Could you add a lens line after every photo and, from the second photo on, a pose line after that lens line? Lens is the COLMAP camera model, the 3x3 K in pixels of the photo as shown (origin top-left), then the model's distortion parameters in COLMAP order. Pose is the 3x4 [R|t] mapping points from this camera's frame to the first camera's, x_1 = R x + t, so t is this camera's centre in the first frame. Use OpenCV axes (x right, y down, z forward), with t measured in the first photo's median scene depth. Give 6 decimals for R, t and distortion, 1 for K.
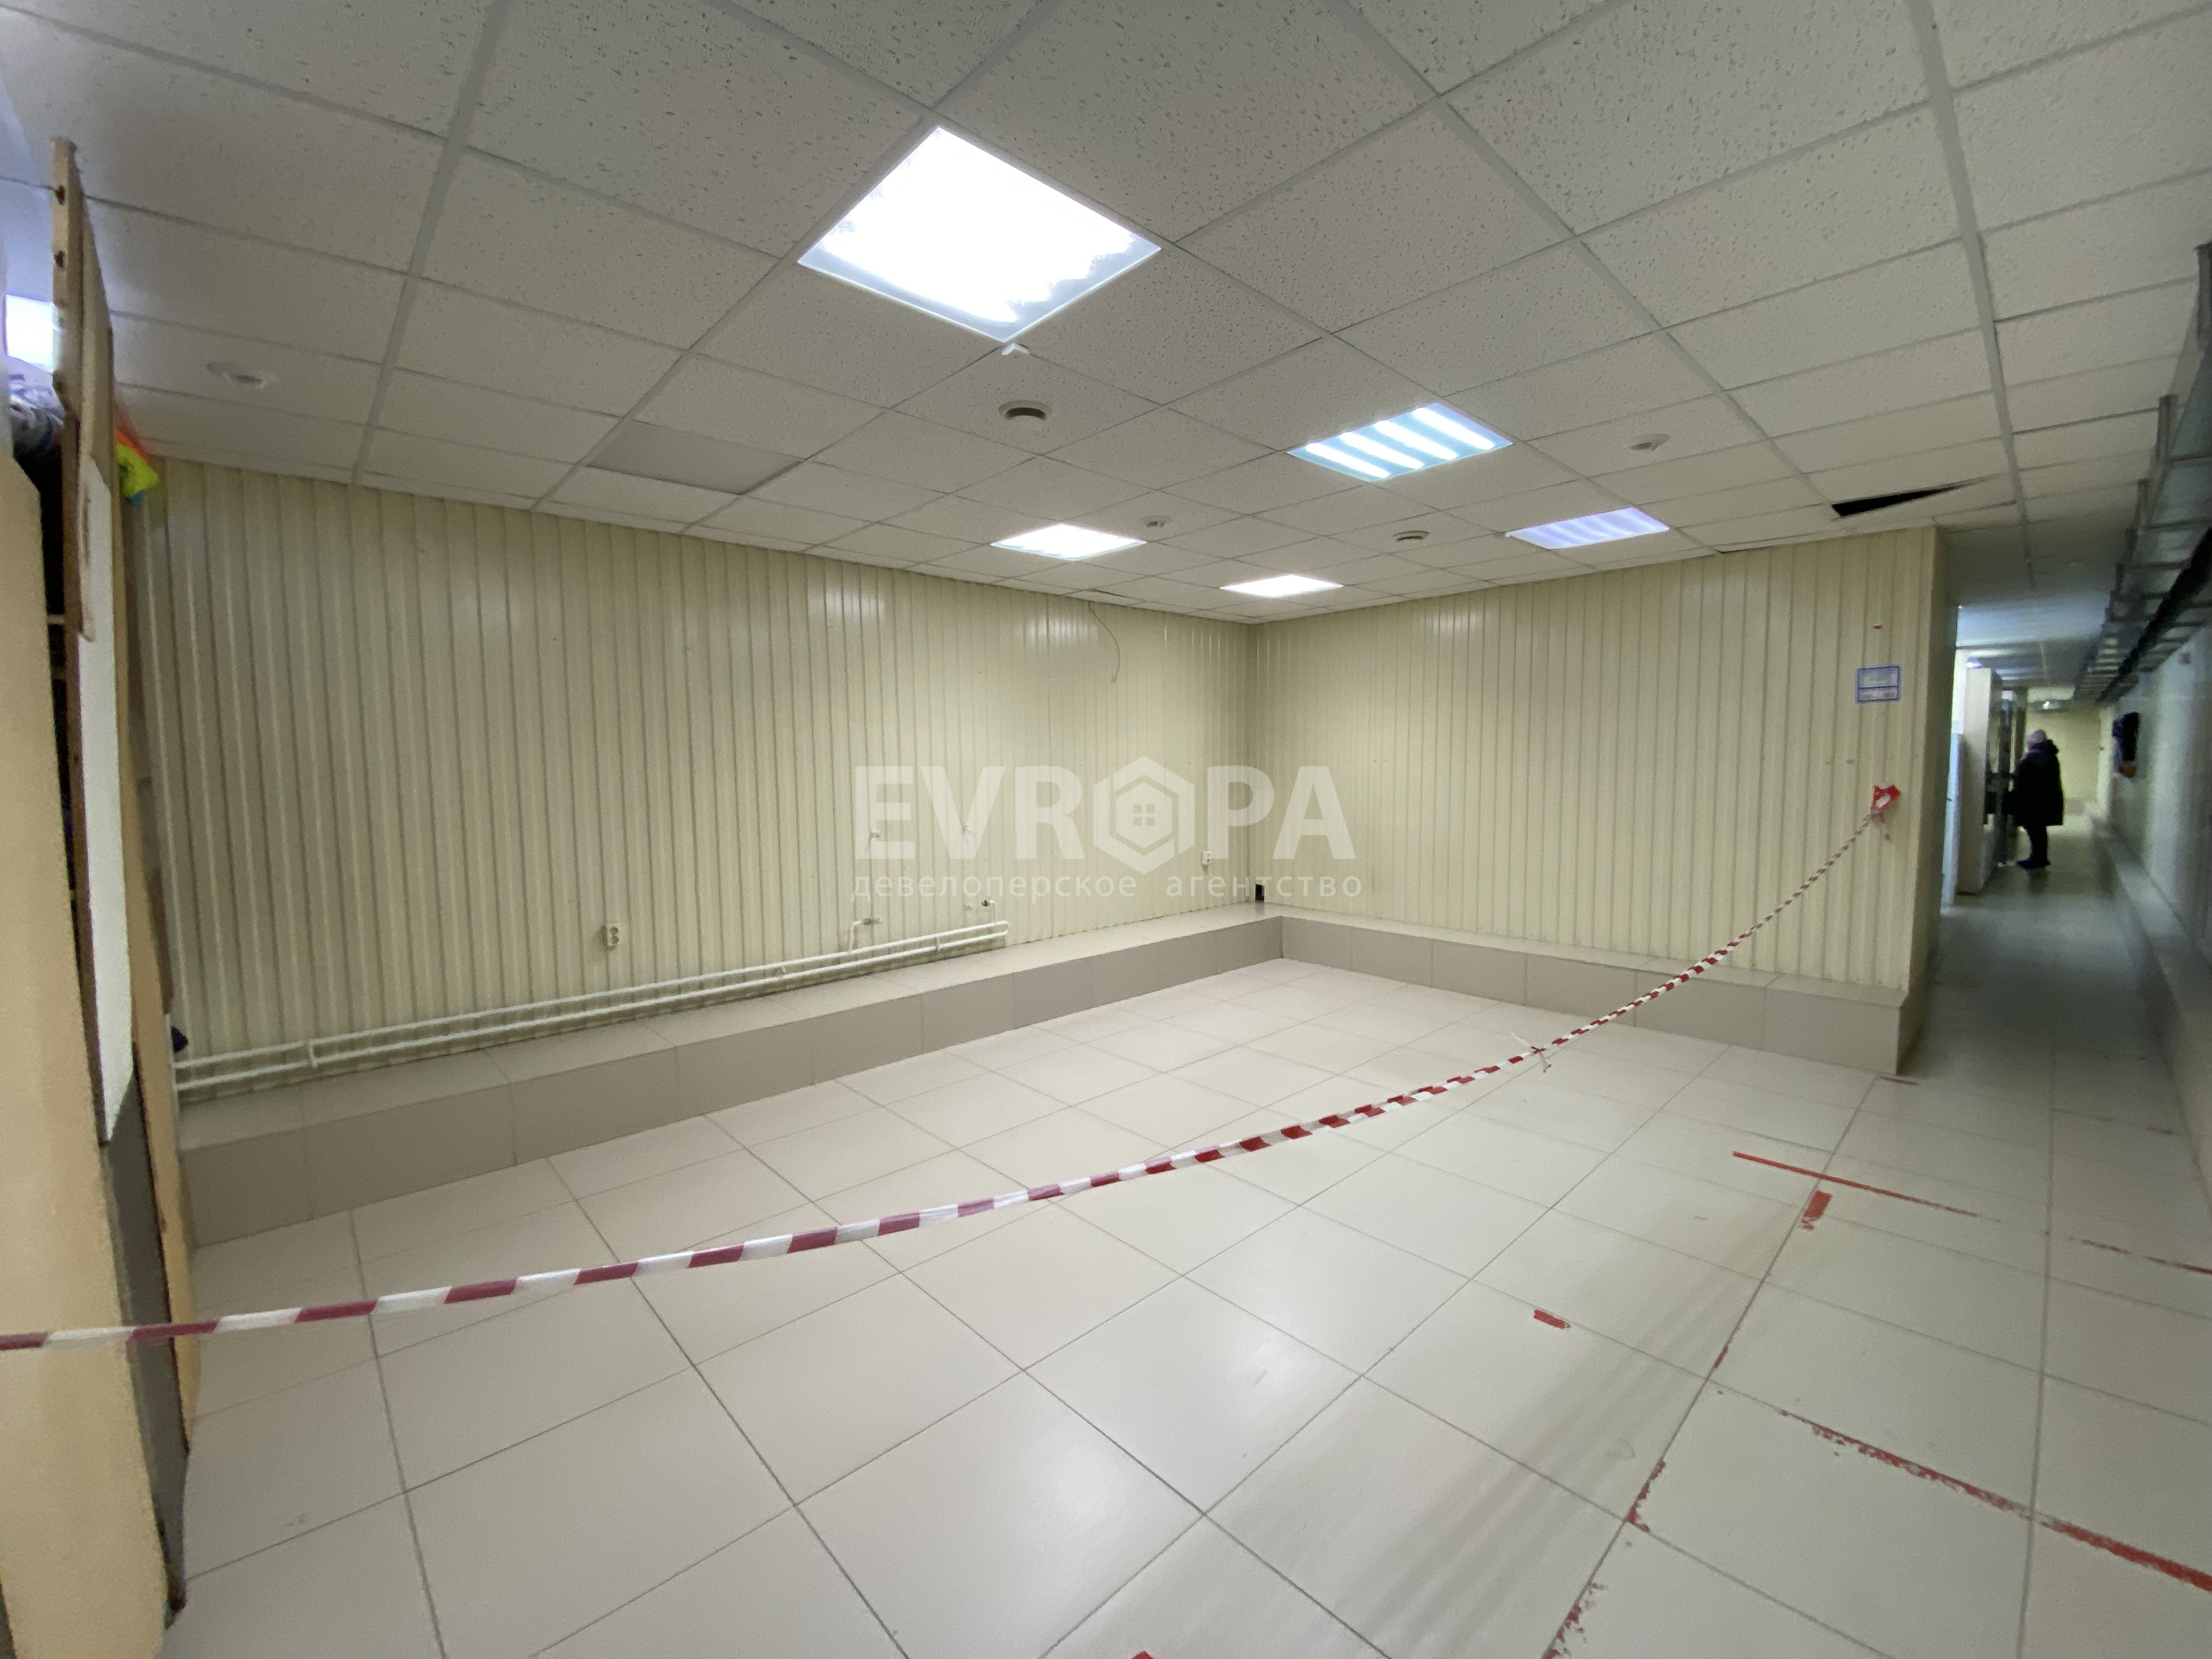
lens RADIAL K [[896.7, 0, 1112.3], [0, 896.7, 827.8], [0, 0, 1]] dist [-0.004909, -0.000649]
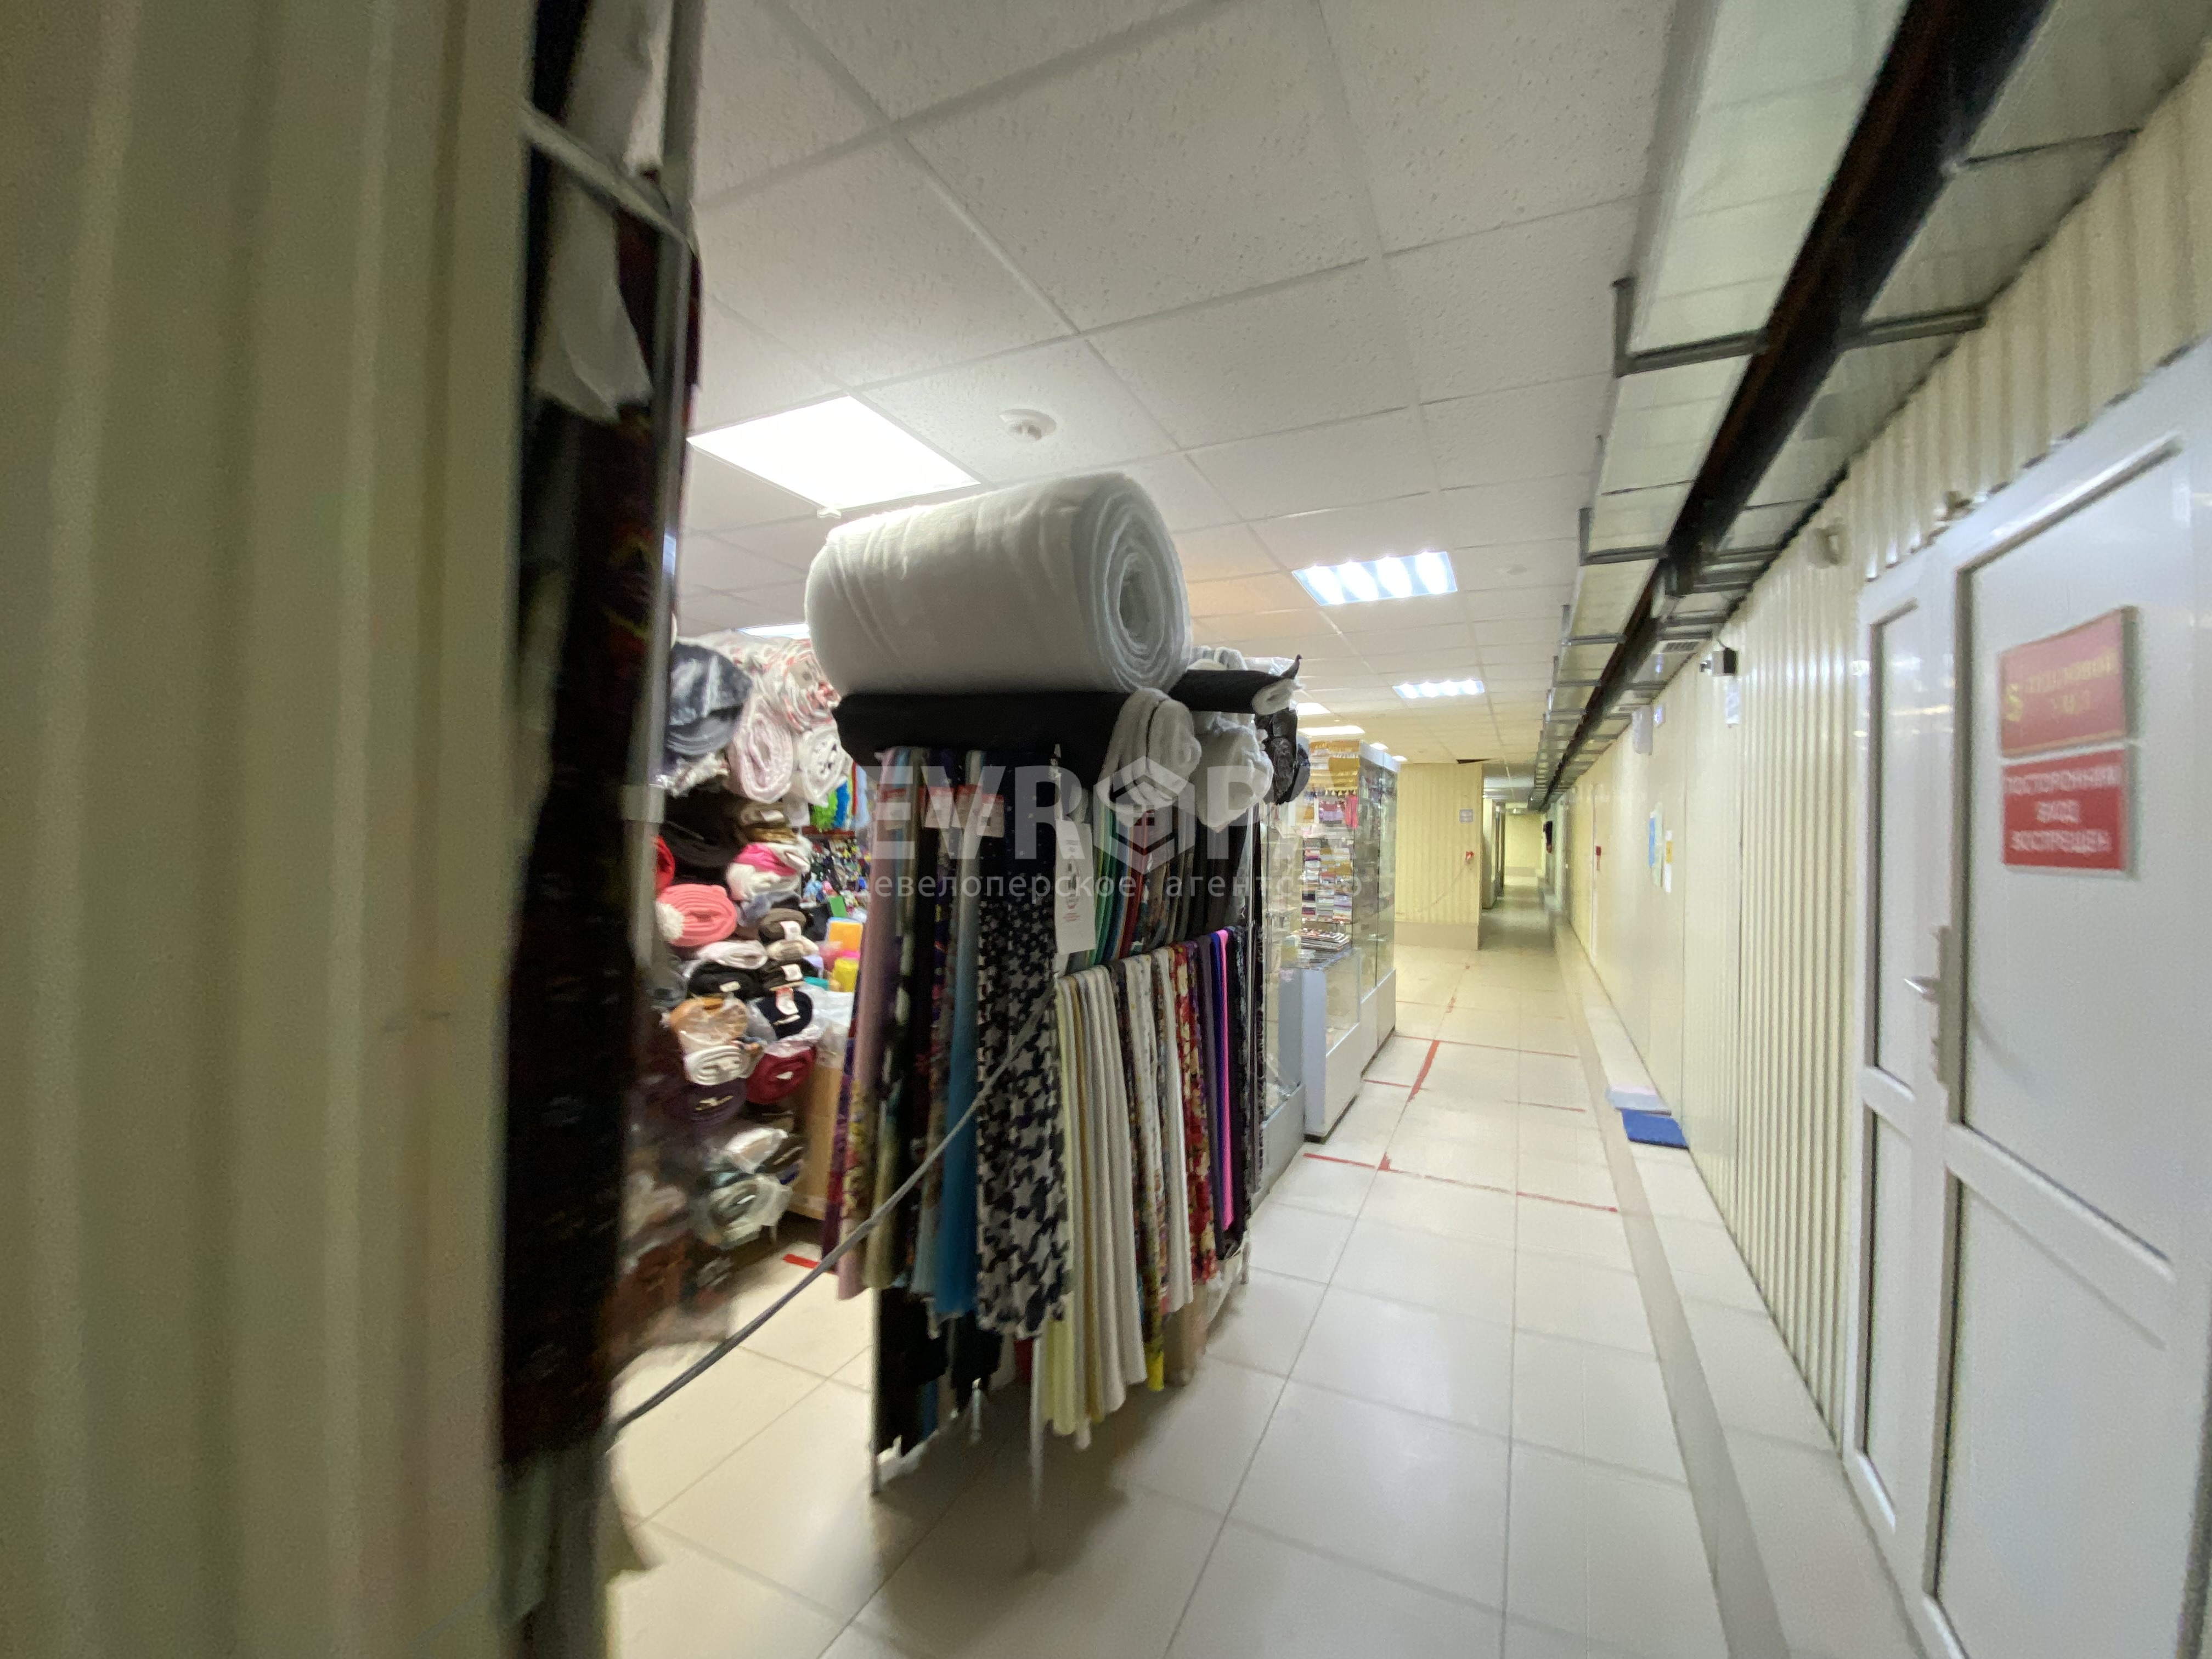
lens RADIAL K [[896.7, 0, 1095.0], [0, 896.7, 828.9], [0, 0, 1]] dist [-0.004909, -0.000649]
pose [[0.932359, 0.032825, 0.360040, -0.491831], [-0.006004, 0.997138, -0.075363, 0.041380], [-0.361483, 0.068103, 0.929888, -0.468401]]
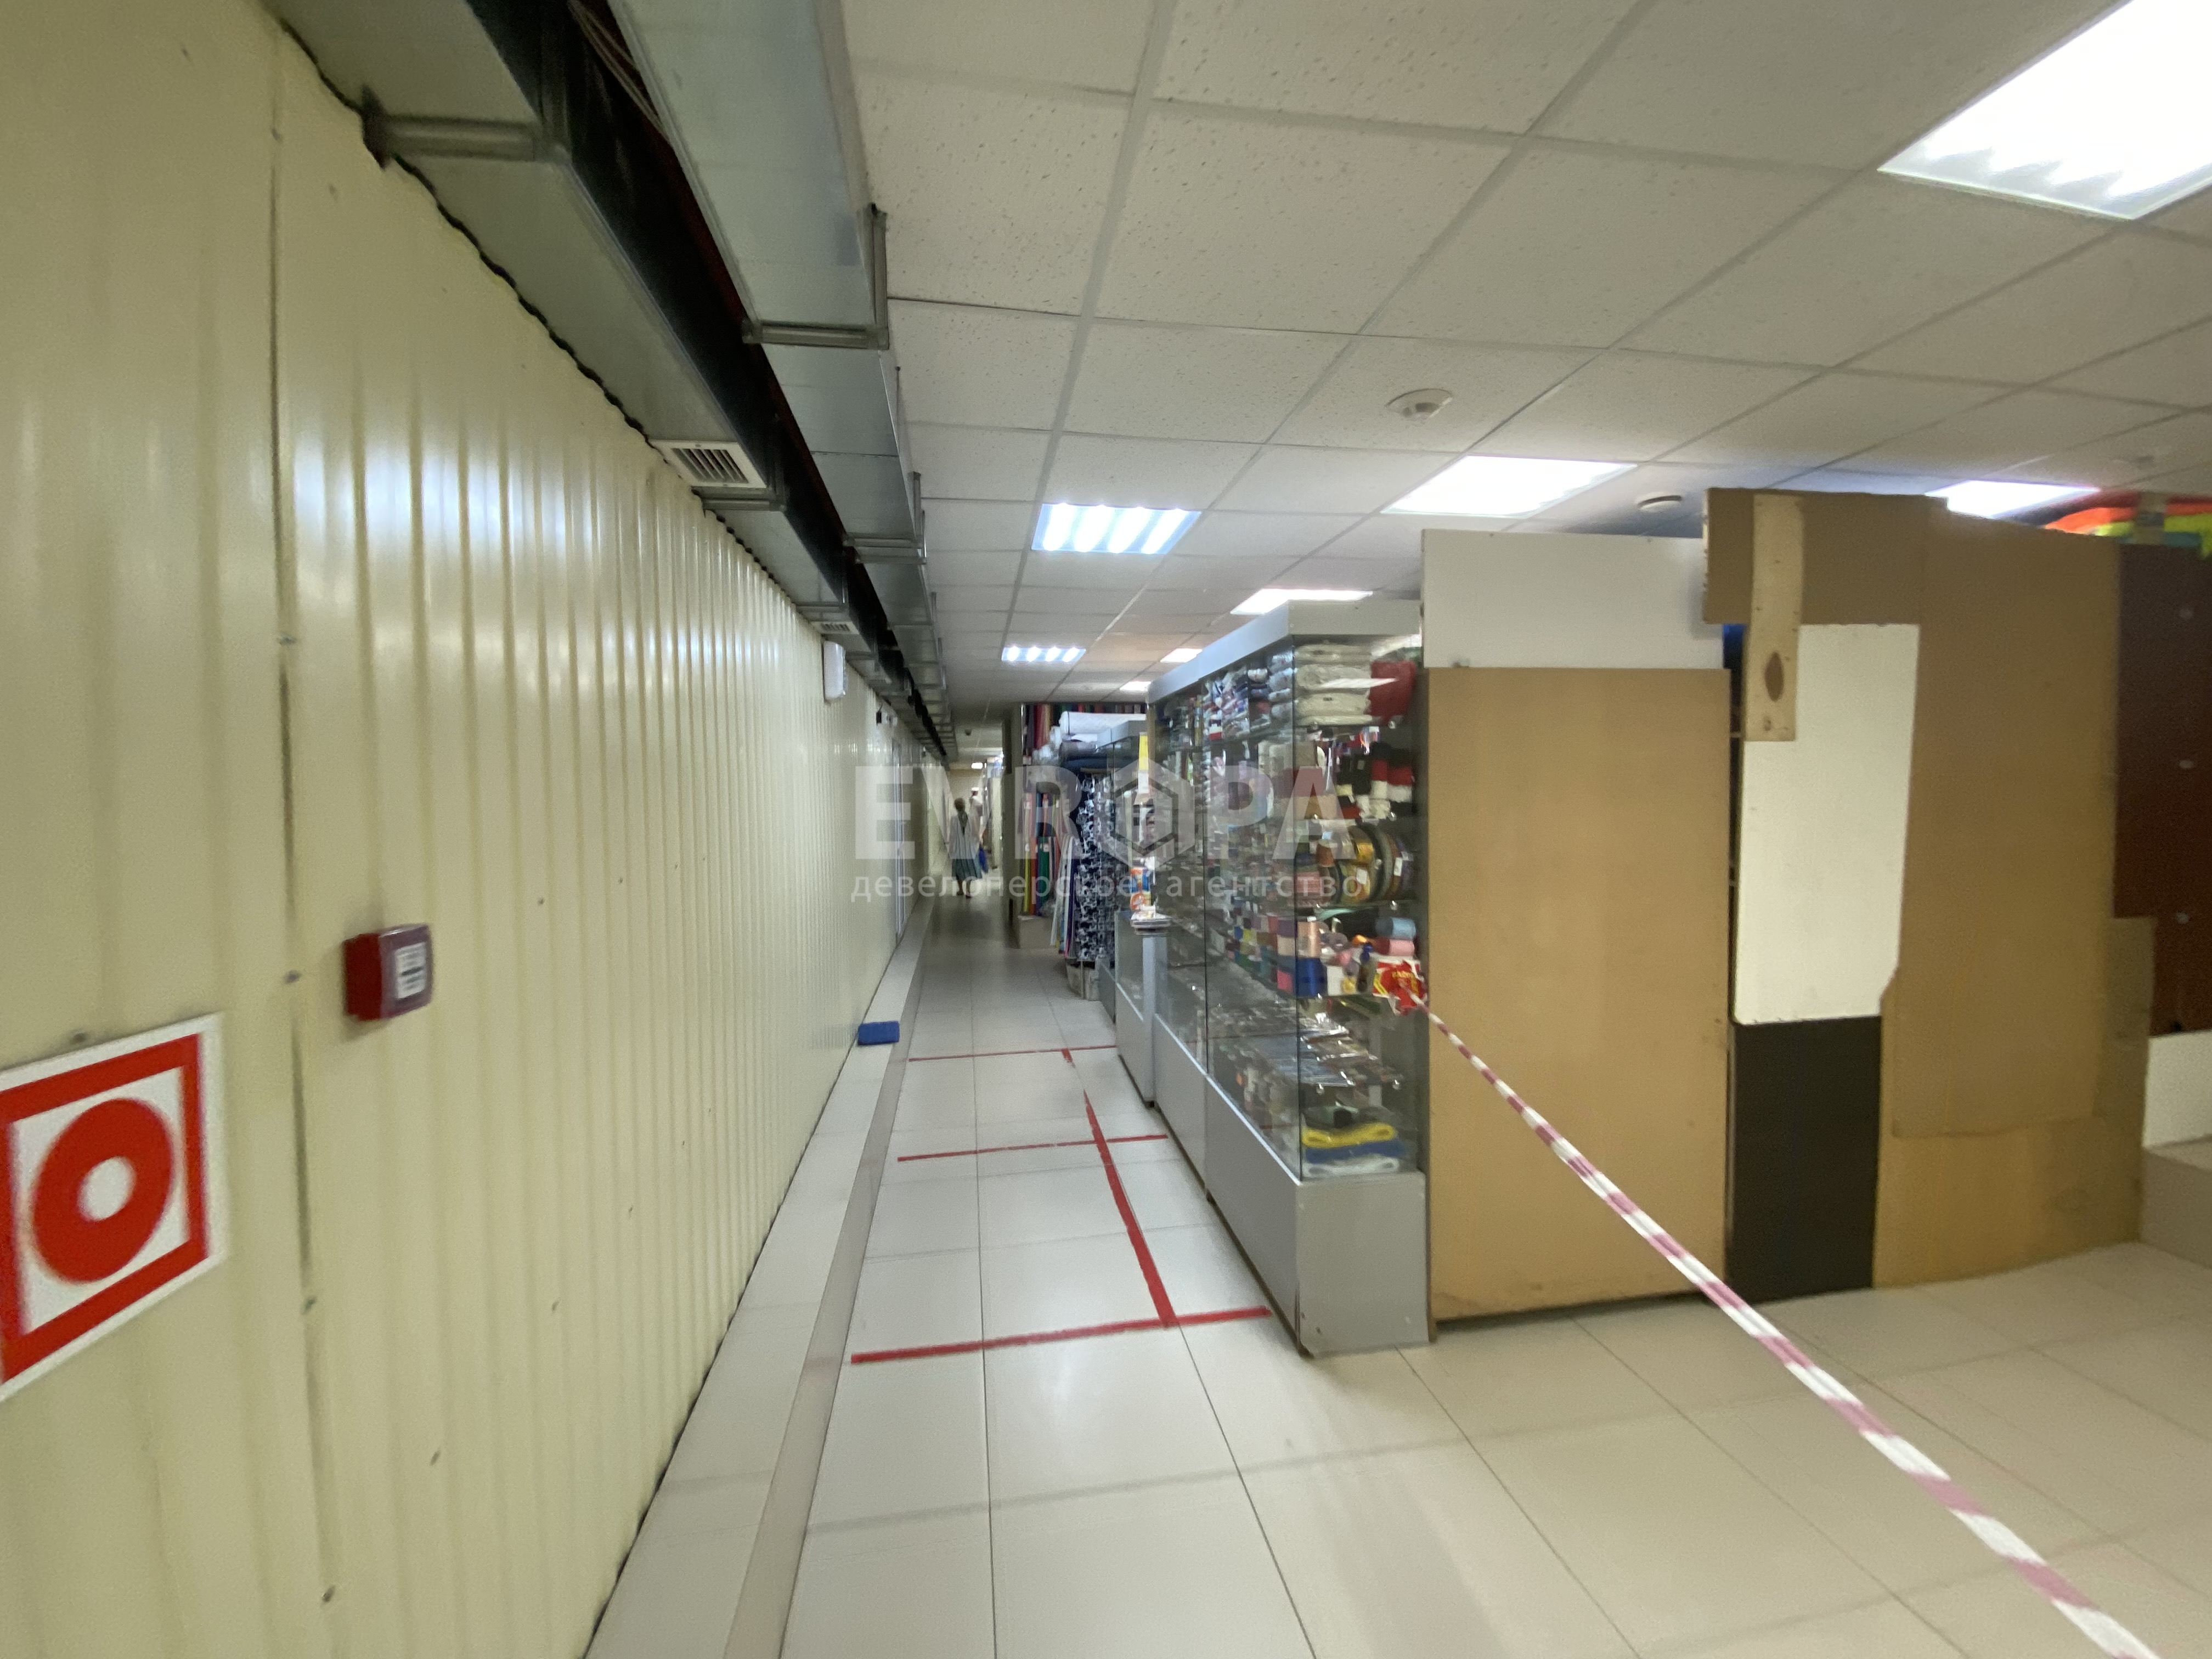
lens RADIAL K [[896.7, 0, 1109.4], [0, 896.7, 835.6], [0, 0, 1]] dist [-0.004909, -0.000649]
pose [[-0.602155, 0.041416, -0.797304, 0.826197], [-0.048146, 0.994952, 0.088045, -0.069182], [0.796926, 0.091404, -0.597122, 0.828732]]
